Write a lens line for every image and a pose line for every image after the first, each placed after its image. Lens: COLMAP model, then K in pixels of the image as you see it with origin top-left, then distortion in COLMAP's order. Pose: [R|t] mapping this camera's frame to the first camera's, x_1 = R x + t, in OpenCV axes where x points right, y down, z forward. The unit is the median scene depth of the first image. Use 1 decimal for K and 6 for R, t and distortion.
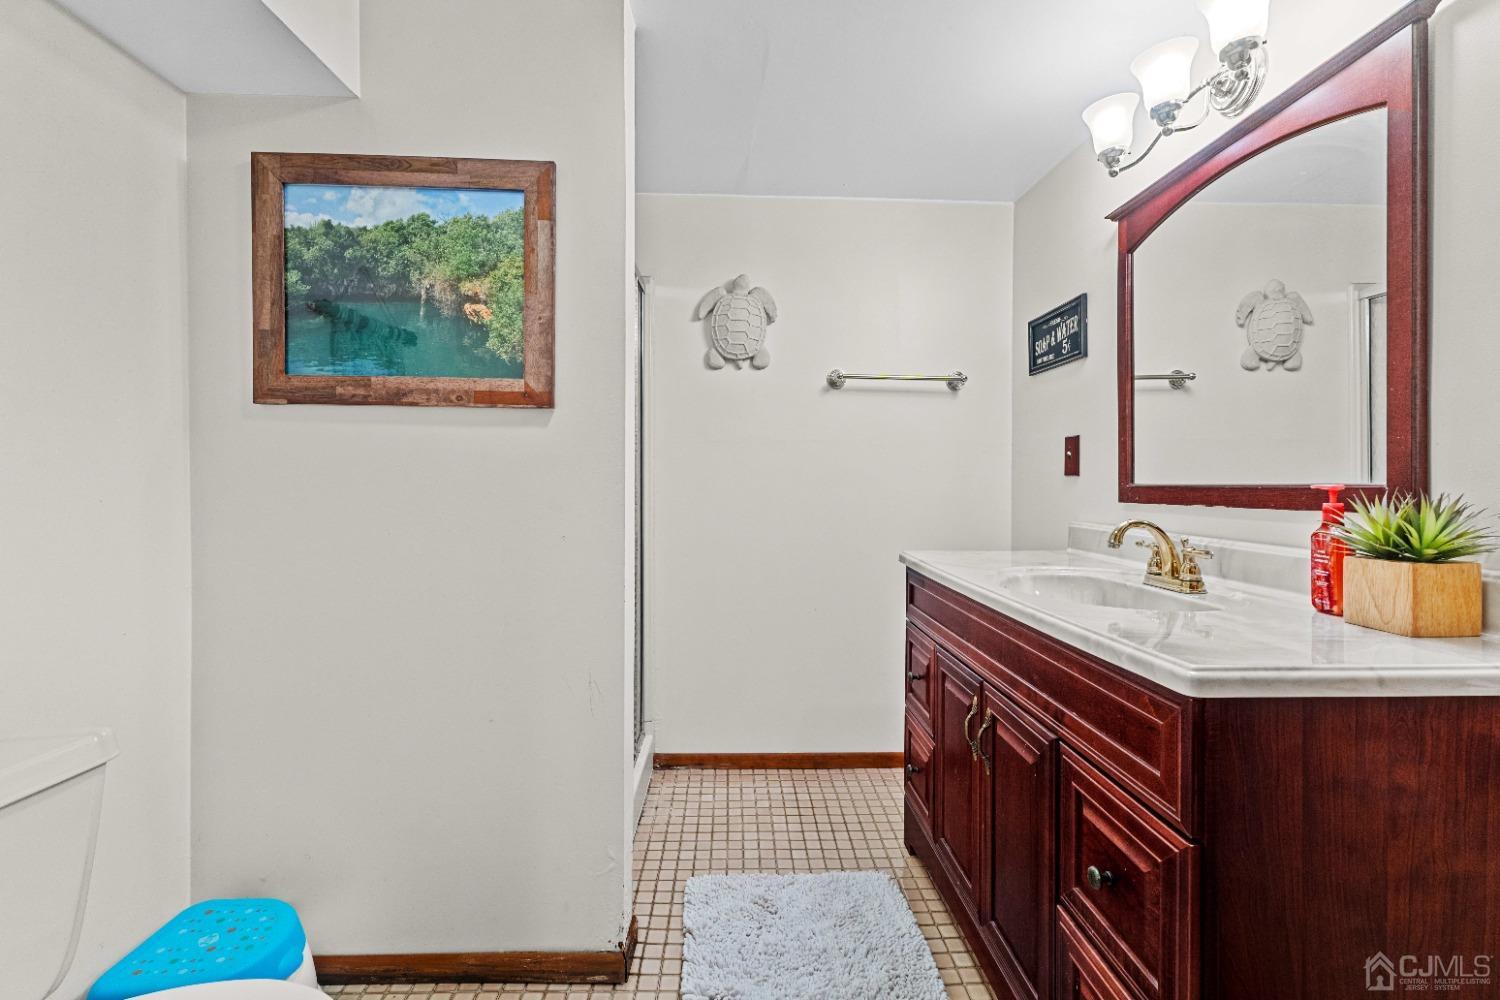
lens RADIAL K [[632.9, 0, 750.4], [0, 632.9, 494.7], [0, 0, 1]] dist [0.001221, 0.000160]
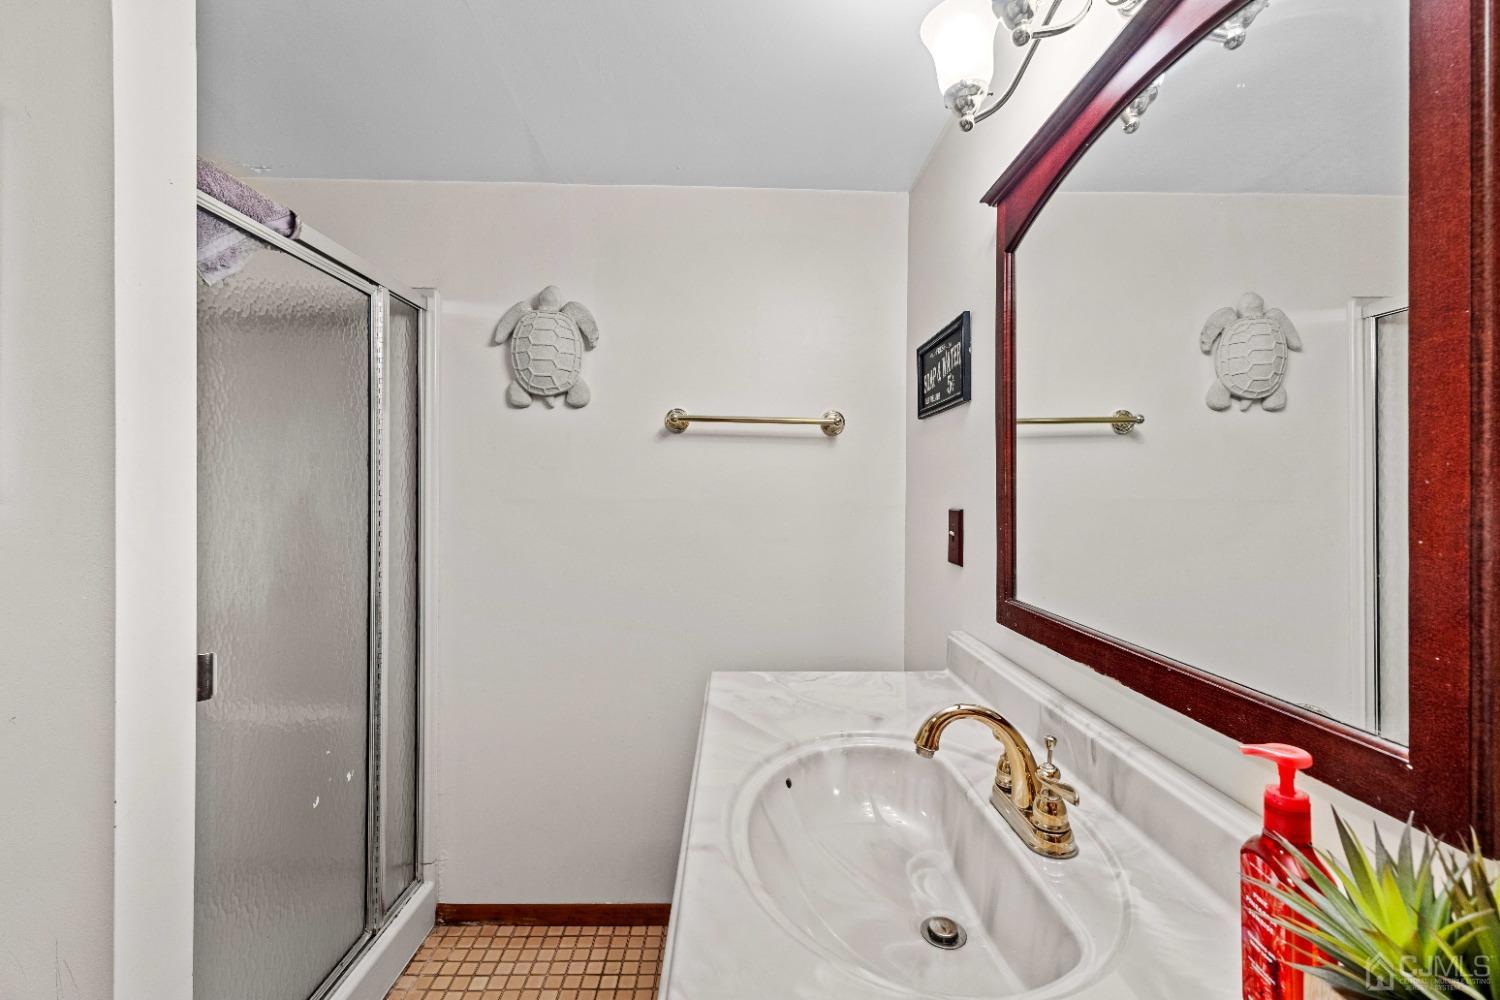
lens RADIAL K [[622.7, 0, 749.9], [0, 622.7, 501.2], [0, 0, 1]] dist [-0.000795, 0.000329]
pose [[0.999846, 0.004939, -0.016835, 0.244570], [-0.005041, 0.999969, -0.006035, -0.082469], [0.016805, 0.006119, 0.999840, 0.247698]]
